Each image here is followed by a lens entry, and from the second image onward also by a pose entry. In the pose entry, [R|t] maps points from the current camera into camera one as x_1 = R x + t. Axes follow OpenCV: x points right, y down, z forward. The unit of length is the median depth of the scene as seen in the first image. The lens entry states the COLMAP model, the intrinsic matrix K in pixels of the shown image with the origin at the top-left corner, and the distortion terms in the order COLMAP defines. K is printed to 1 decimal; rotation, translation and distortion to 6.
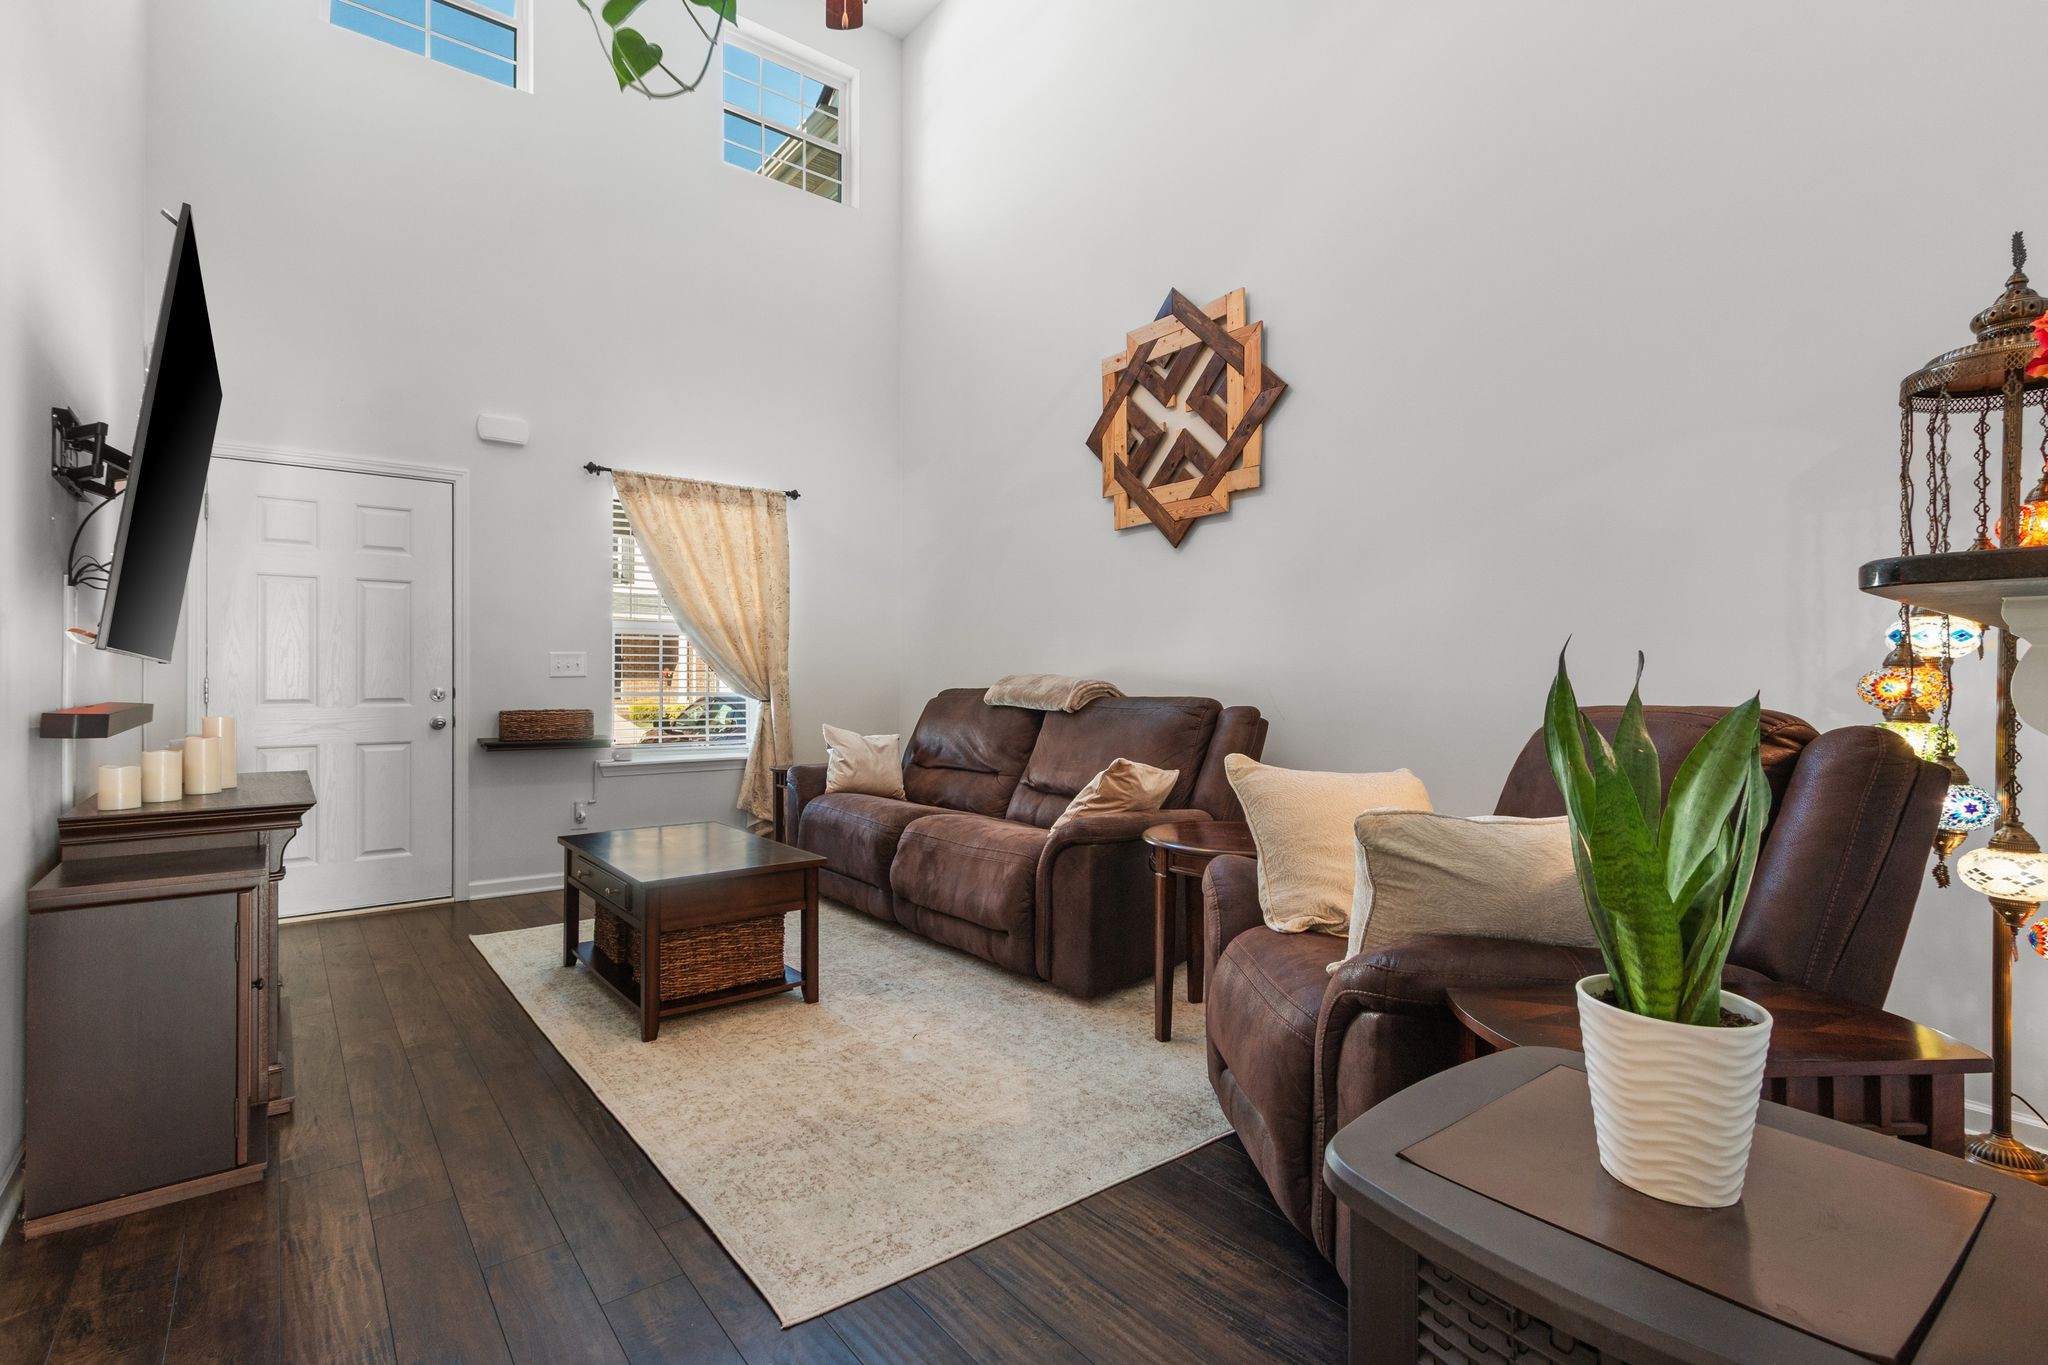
lens RADIAL K [[937.3, 0, 1018.8], [0, 937.3, 675.7], [0, 0, 1]] dist [0.006475, -0.001328]
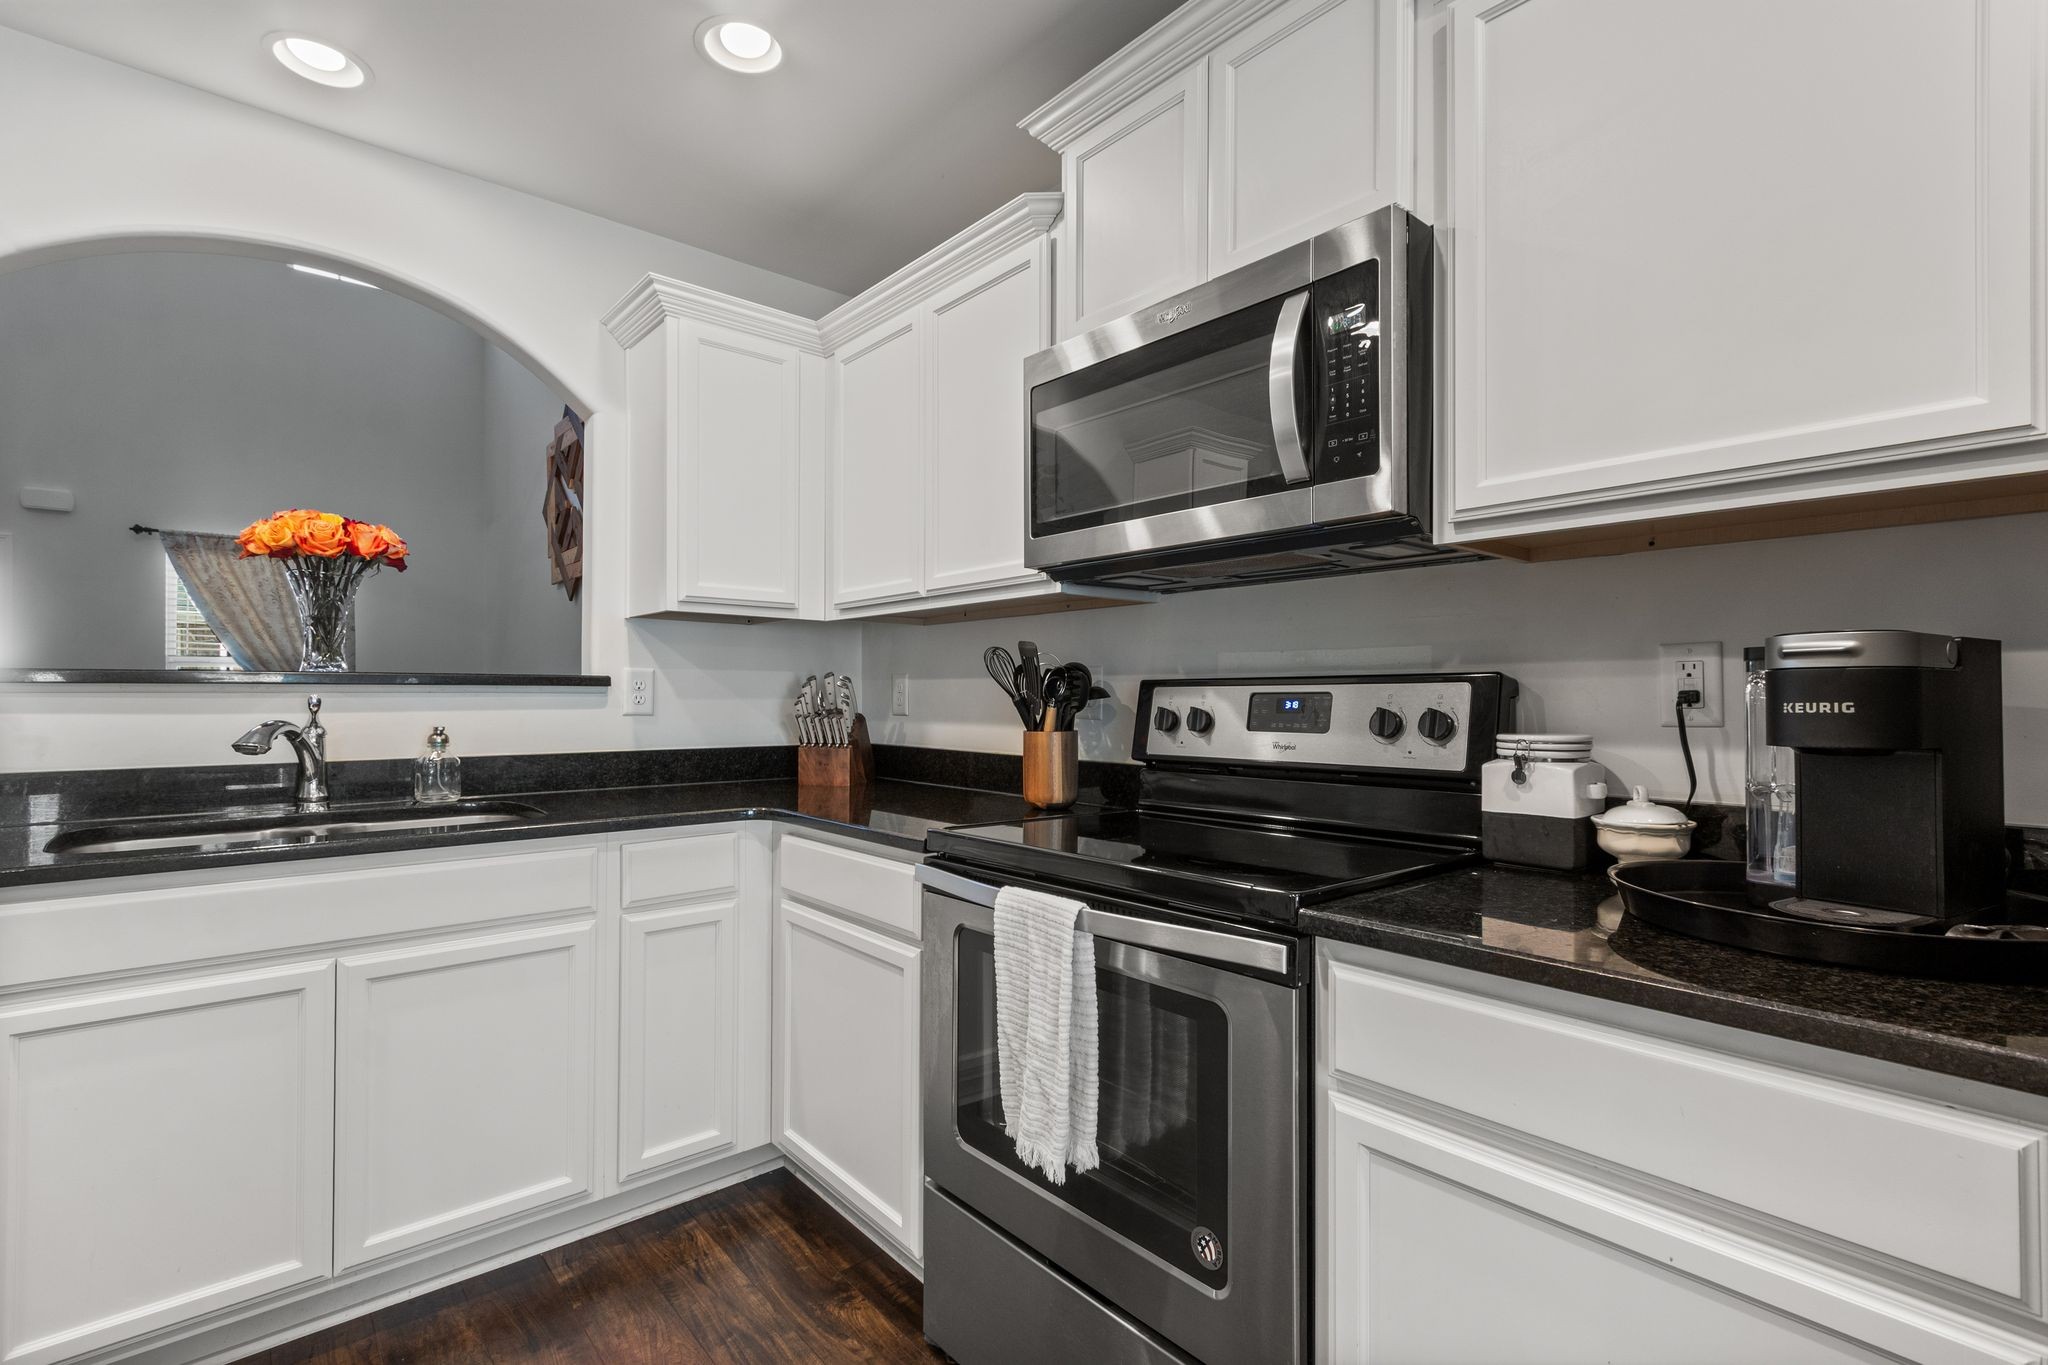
lens RADIAL K [[937.3, 0, 1013.9], [0, 937.3, 696.6], [0, 0, 1]] dist [0.006475, -0.001328]
pose [[0.999682, 0.008261, 0.023825, 0.748170], [-0.008037, 0.999923, -0.009473, -0.001342], [-0.023901, 0.009278, 0.999671, -0.285122]]
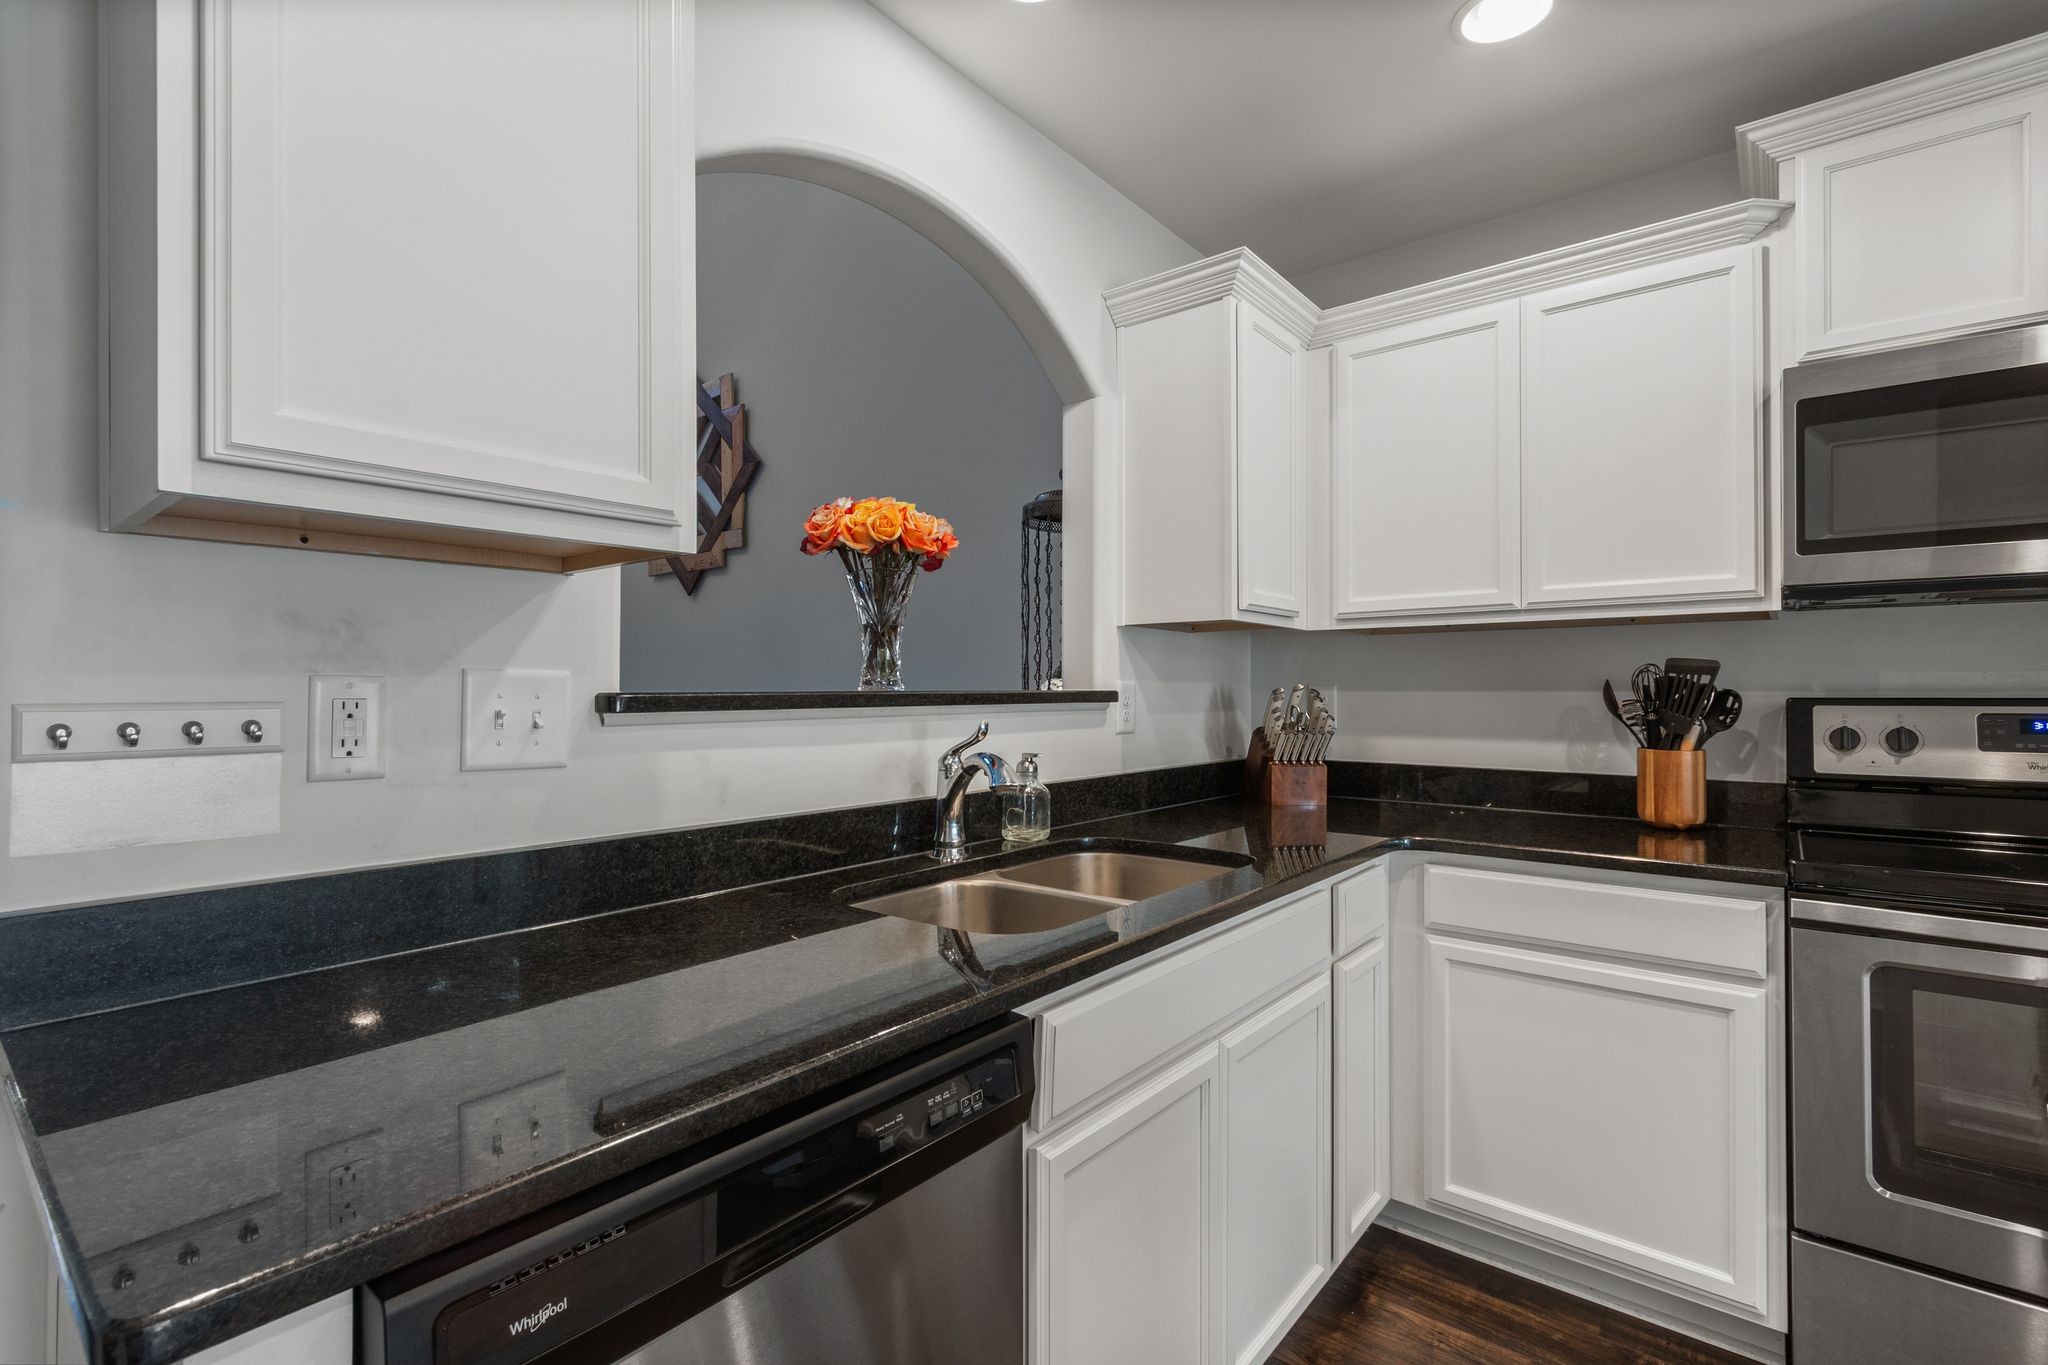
lens RADIAL K [[937.3, 0, 1021.9], [0, 937.3, 687.2], [0, 0, 1]] dist [0.006475, -0.001328]
pose [[0.979243, 0.005855, 0.202604, 0.346336], [-0.003257, 0.999908, -0.013157, -0.012731], [-0.202663, 0.012225, 0.979172, -0.195694]]
